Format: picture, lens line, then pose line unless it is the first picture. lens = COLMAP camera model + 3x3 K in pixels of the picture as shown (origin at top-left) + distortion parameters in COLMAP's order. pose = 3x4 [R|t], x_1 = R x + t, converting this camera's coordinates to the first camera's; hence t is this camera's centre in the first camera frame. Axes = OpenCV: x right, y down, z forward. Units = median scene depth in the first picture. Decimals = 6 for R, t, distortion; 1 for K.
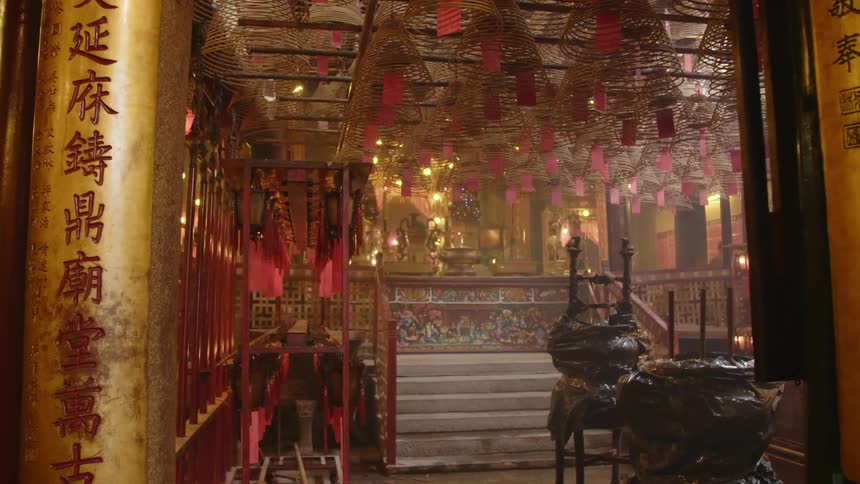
lens RADIAL K [[722.6, 0, 433.2], [0, 722.6, 244.0], [0, 0, 1]] dist [-0.105149, 0.043407]
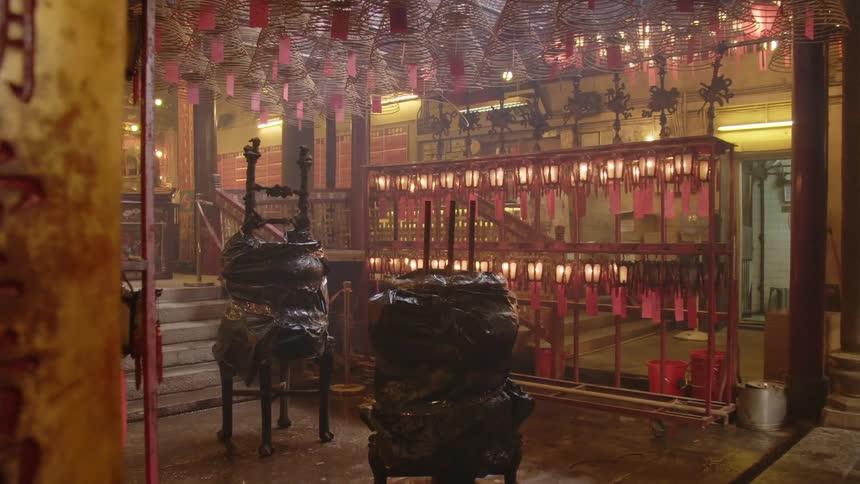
lens RADIAL K [[722.6, 0, 431.4], [0, 722.6, 246.3], [0, 0, 1]] dist [-0.105149, 0.043407]
pose [[0.777596, 0.000317, 0.628764, -0.189951], [-0.063174, 0.994979, 0.077626, 0.040715], [-0.625583, -0.100083, 0.773712, 0.225846]]
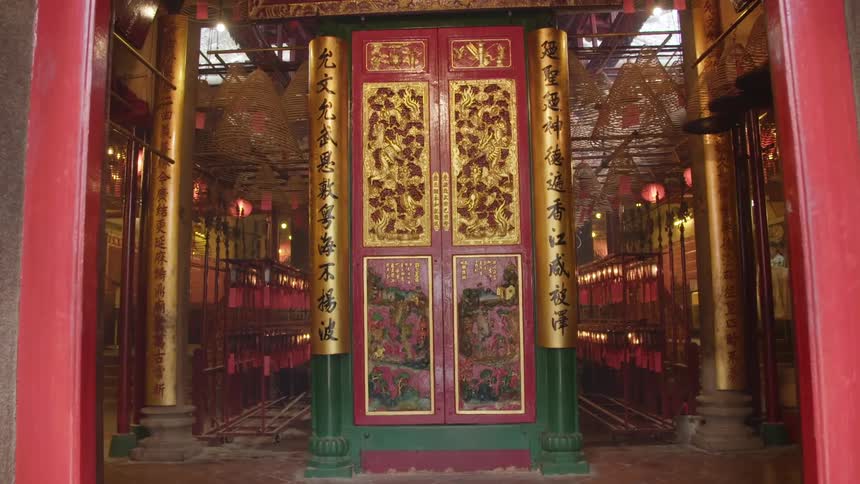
lens RADIAL K [[722.6, 0, 428.9], [0, 722.6, 238.4], [0, 0, 1]] dist [-0.105149, 0.043407]
pose [[0.983151, -0.034674, -0.179475, 0.584216], [0.031626, 0.999303, -0.019814, -0.070447], [0.180037, 0.013804, 0.983563, -0.902051]]
